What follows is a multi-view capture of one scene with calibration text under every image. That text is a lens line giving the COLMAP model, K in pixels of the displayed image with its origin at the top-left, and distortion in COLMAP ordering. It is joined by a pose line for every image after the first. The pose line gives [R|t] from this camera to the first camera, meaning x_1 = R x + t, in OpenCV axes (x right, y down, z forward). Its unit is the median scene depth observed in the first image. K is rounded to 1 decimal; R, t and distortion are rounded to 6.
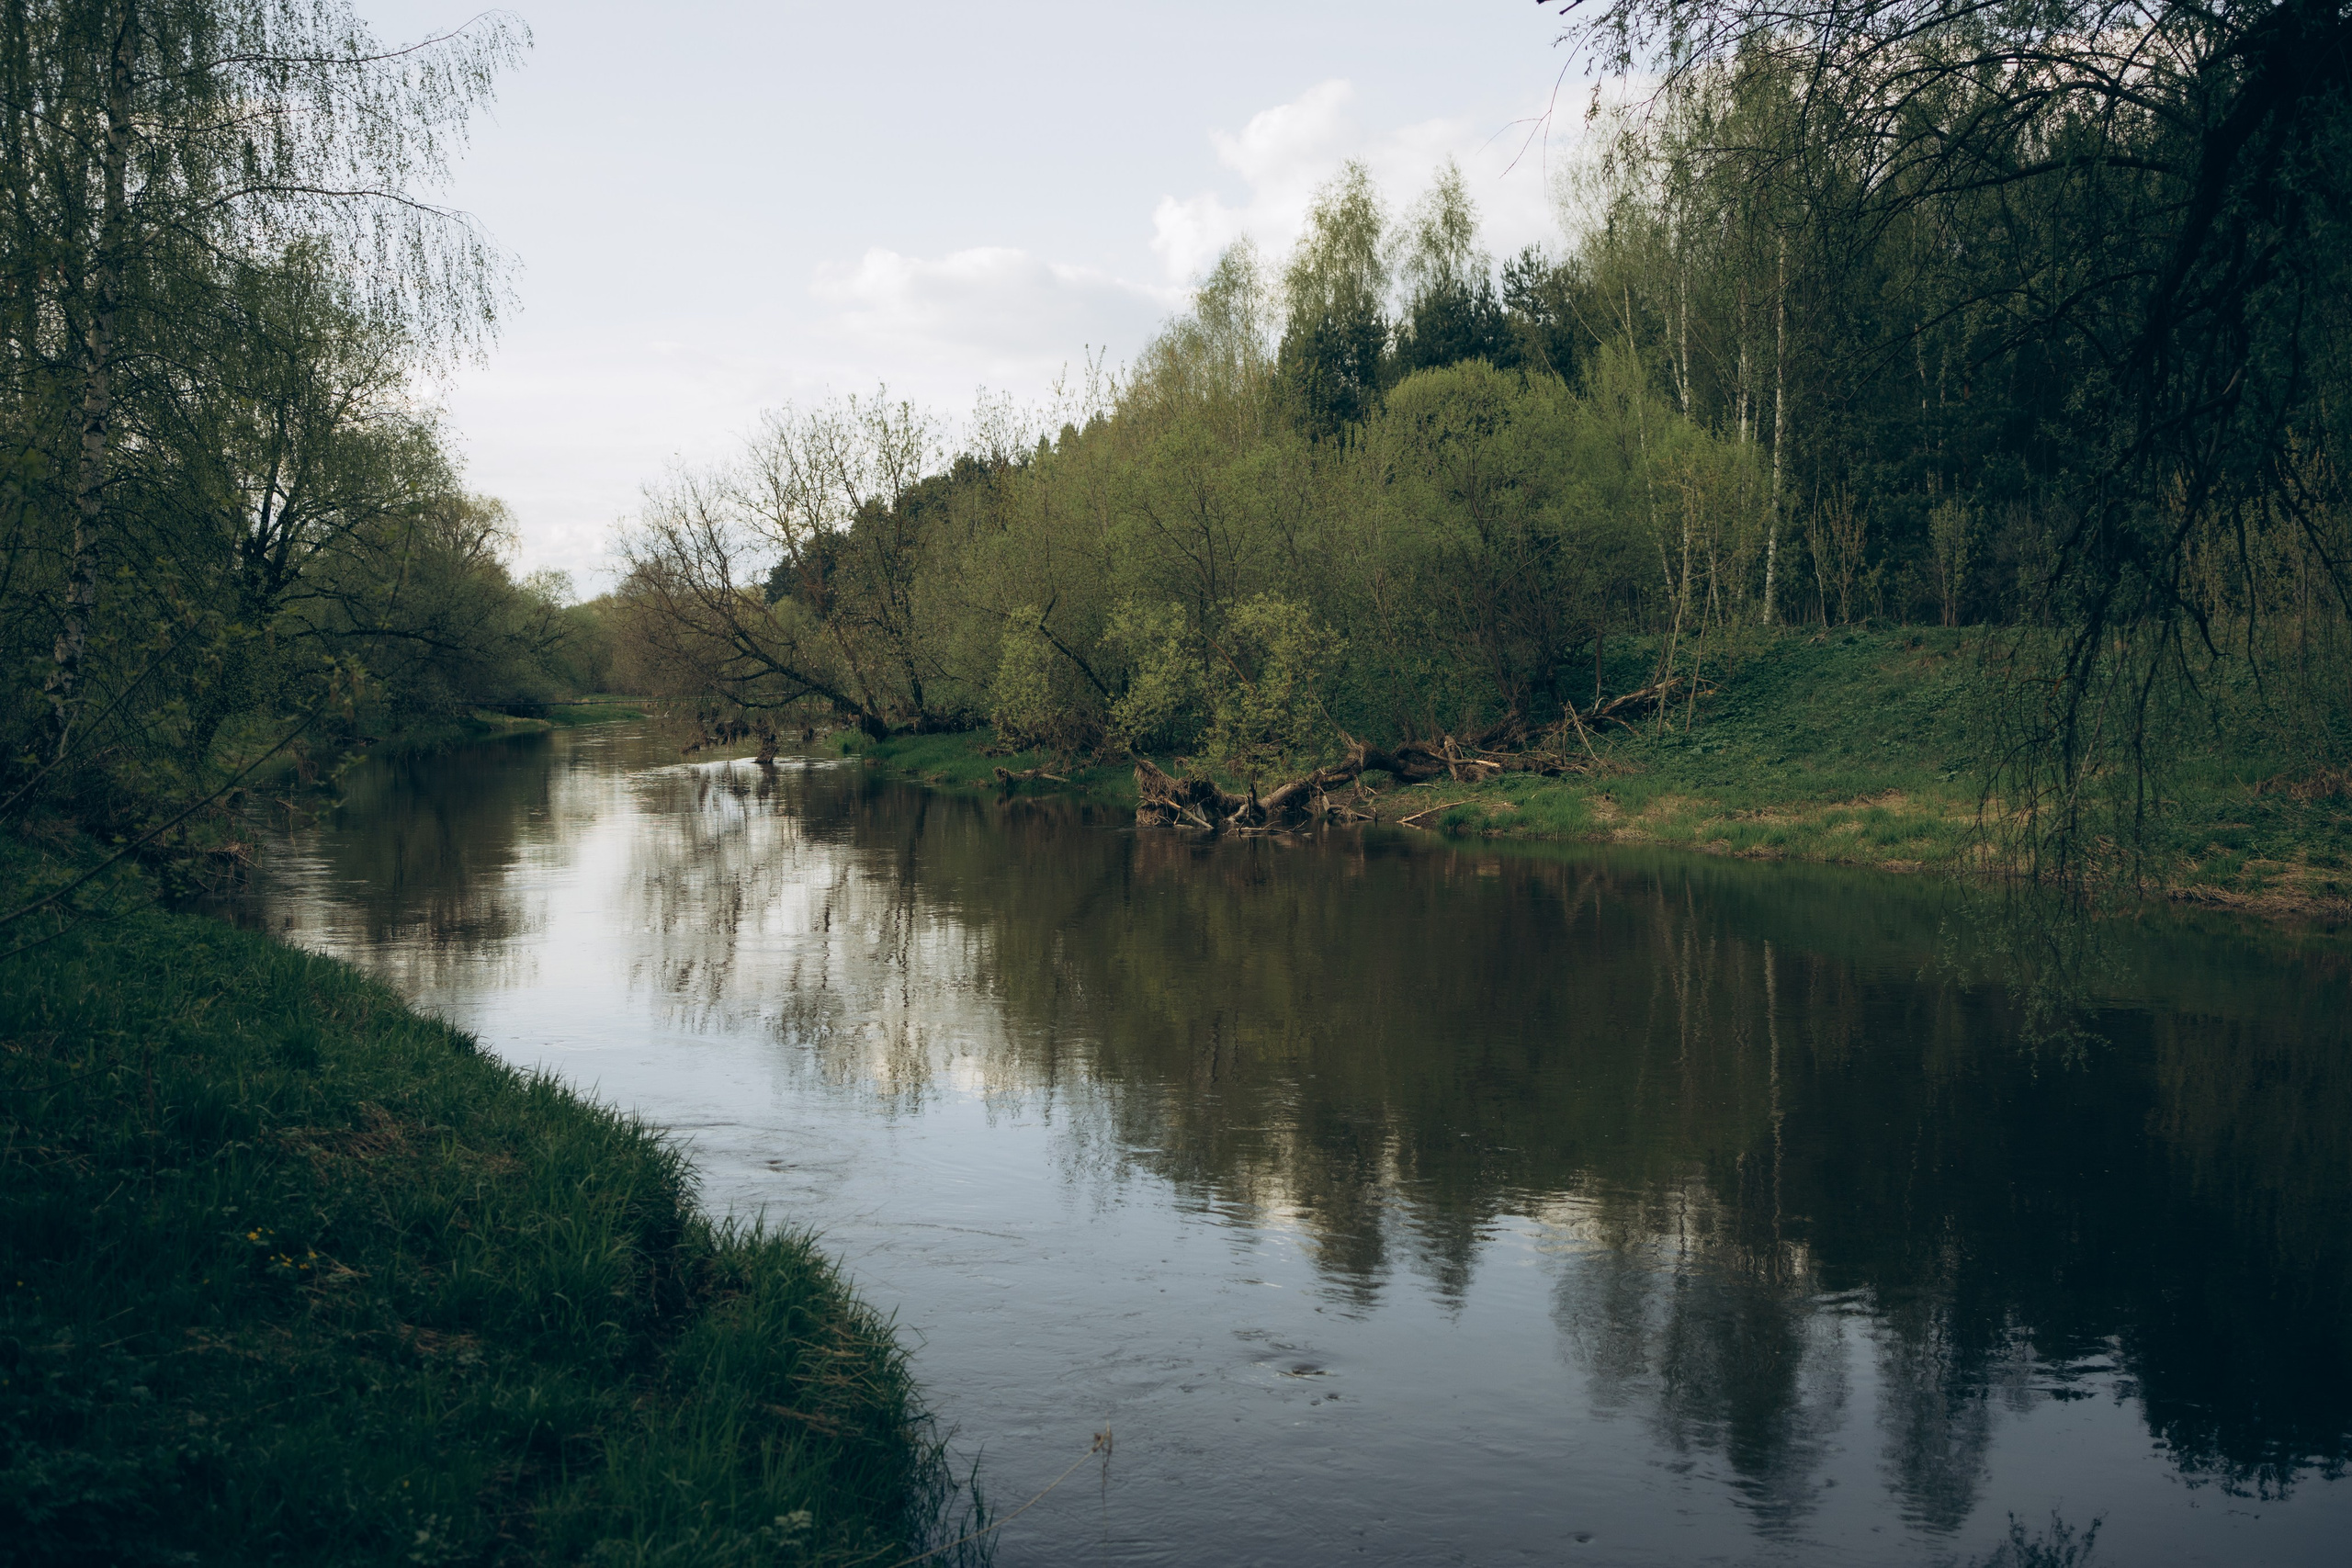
lens RADIAL K [[2281.0, 0, 1176.0], [0, 2281.0, 784.0], [0, 0, 1]] dist [-0.116880, 0.024662]
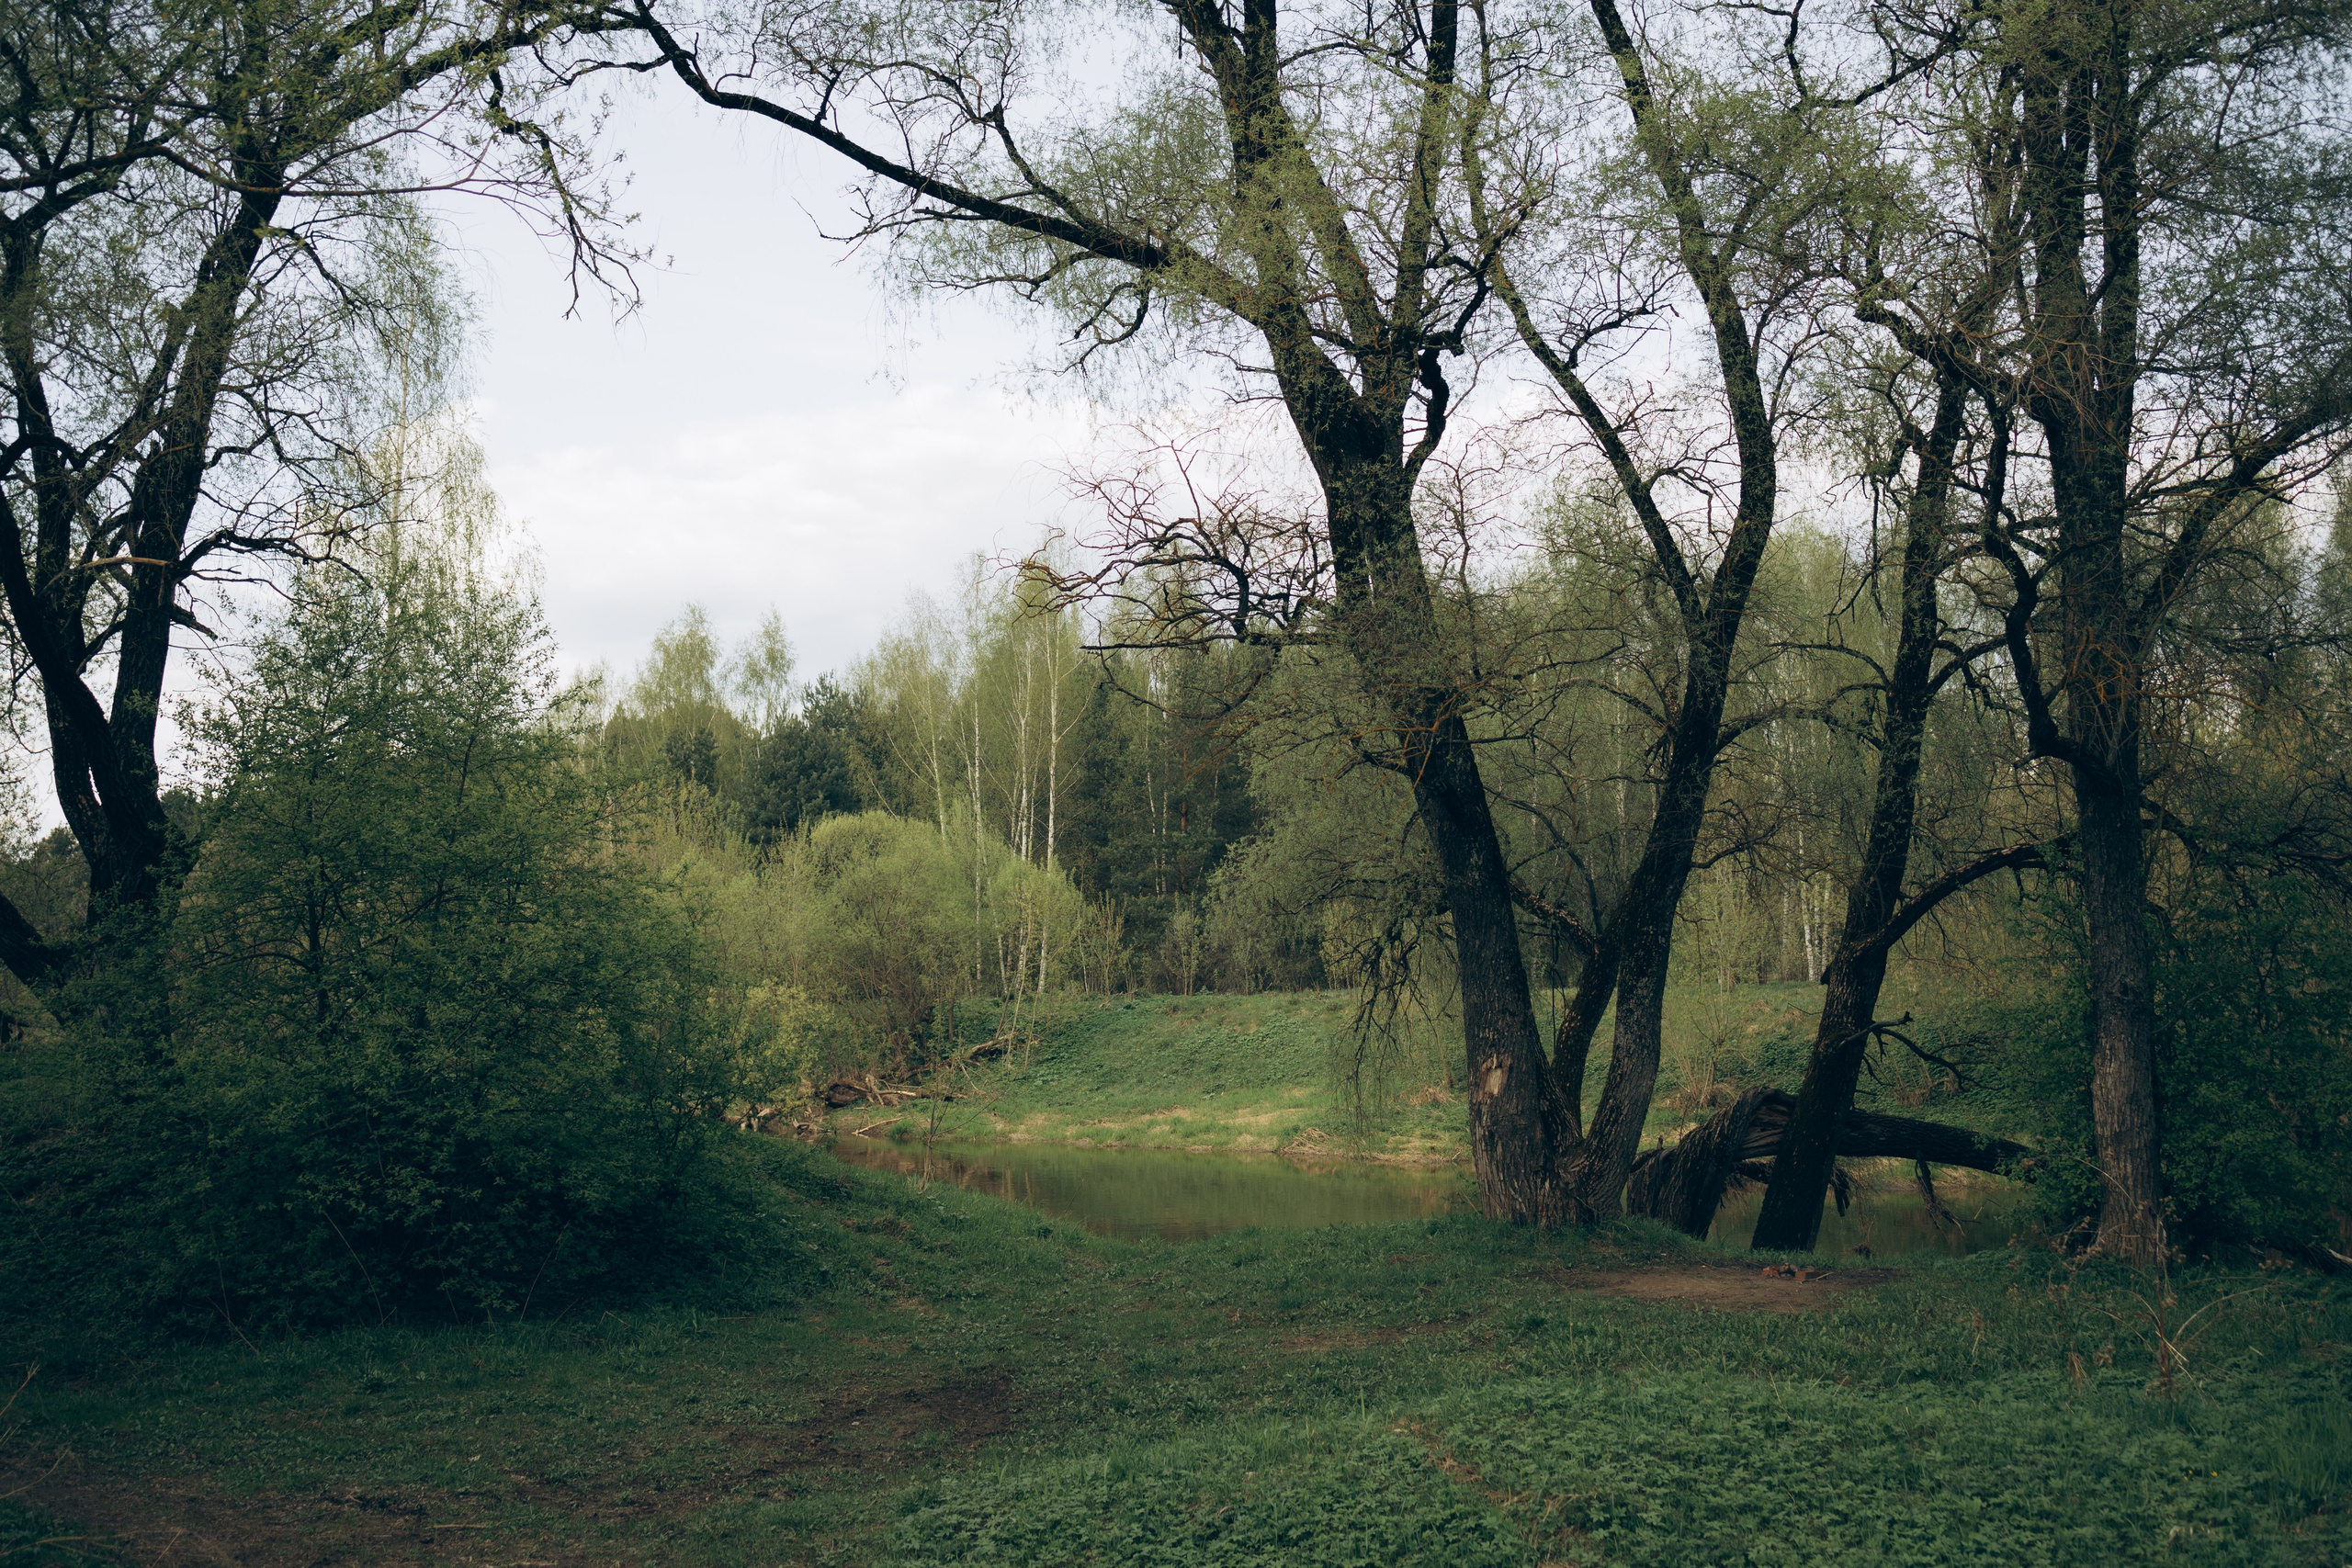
lens RADIAL K [[2281.0, 0, 1176.0], [0, 2281.0, 784.0], [0, 0, 1]] dist [-0.116880, 0.024662]
pose [[0.932777, 0.031387, 0.359086, -0.220419], [0.020487, 0.989975, -0.139748, 0.001773], [-0.359872, 0.137710, 0.922783, -0.427513]]
